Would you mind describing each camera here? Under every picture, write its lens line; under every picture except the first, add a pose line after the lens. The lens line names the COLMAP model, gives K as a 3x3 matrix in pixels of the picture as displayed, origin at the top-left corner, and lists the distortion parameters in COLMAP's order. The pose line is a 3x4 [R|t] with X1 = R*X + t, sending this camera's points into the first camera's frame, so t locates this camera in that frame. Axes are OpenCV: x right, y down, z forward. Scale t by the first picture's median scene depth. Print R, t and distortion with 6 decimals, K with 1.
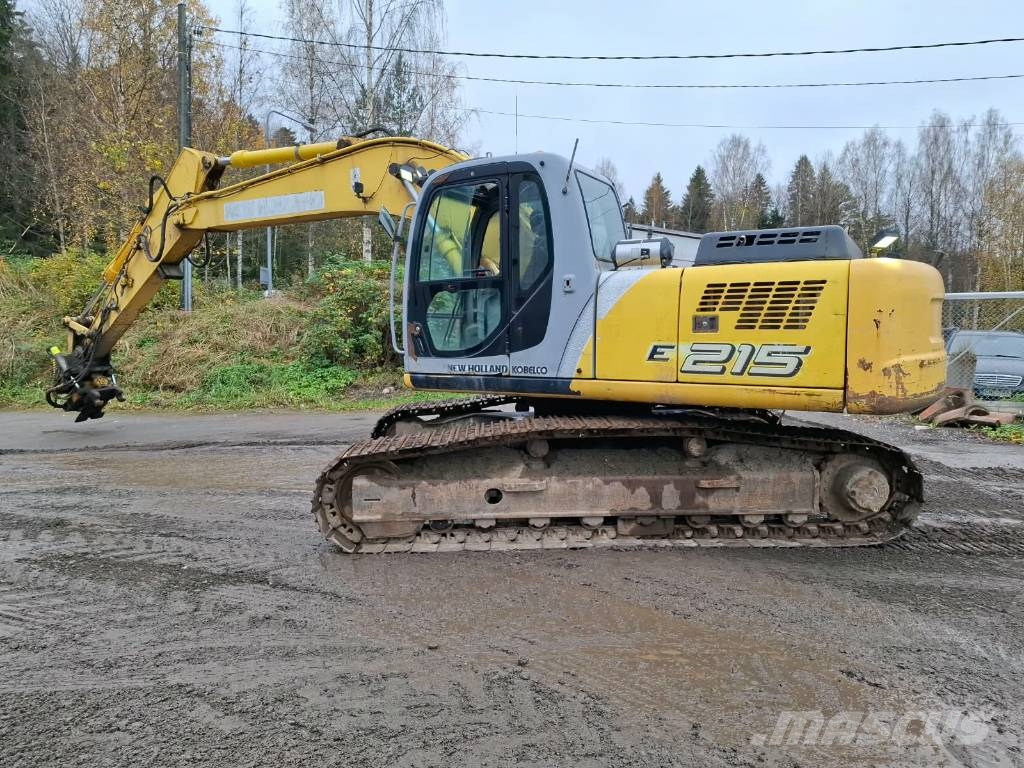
lens RADIAL K [[709.9, 0, 514.4], [0, 709.9, 398.2], [0, 0, 1]] dist [0.090163, -0.100831]
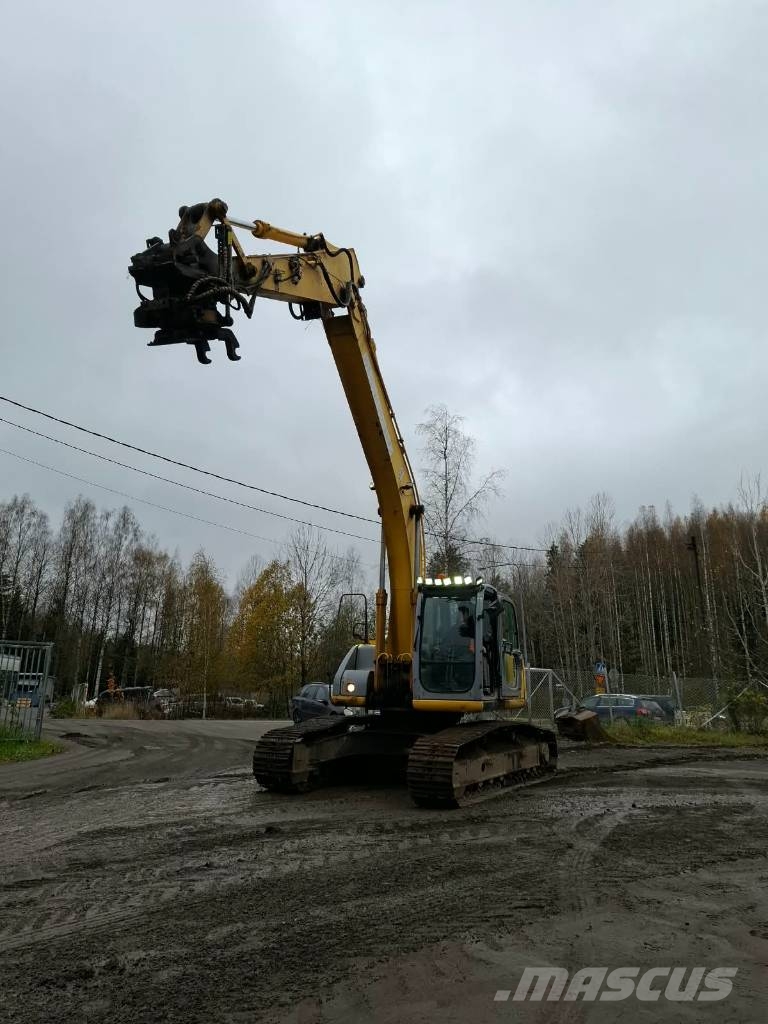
lens RADIAL K [[712.8, 0, 398.4], [0, 712.8, 487.4], [0, 0, 1]] dist [0.090678, -0.100109]
pose [[0.509028, 0.245899, 0.824879, -1.817069], [0.068263, 0.943774, -0.323466, 0.043223], [-0.858039, 0.220962, 0.463621, 0.167015]]
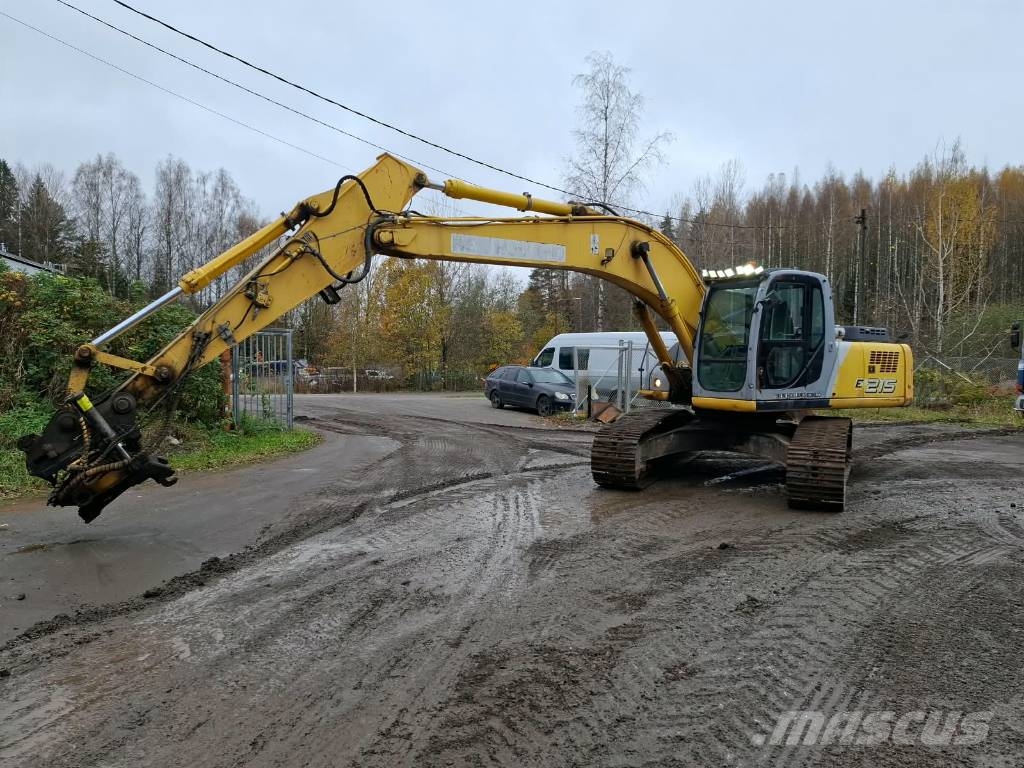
lens RADIAL K [[709.9, 0, 514.4], [0, 709.9, 398.2], [0, 0, 1]] dist [0.090163, -0.100831]
pose [[0.476979, -0.037494, 0.878114, -1.933600], [0.070658, 0.997492, 0.004211, -0.093611], [-0.876070, 0.060038, 0.478432, 0.824543]]
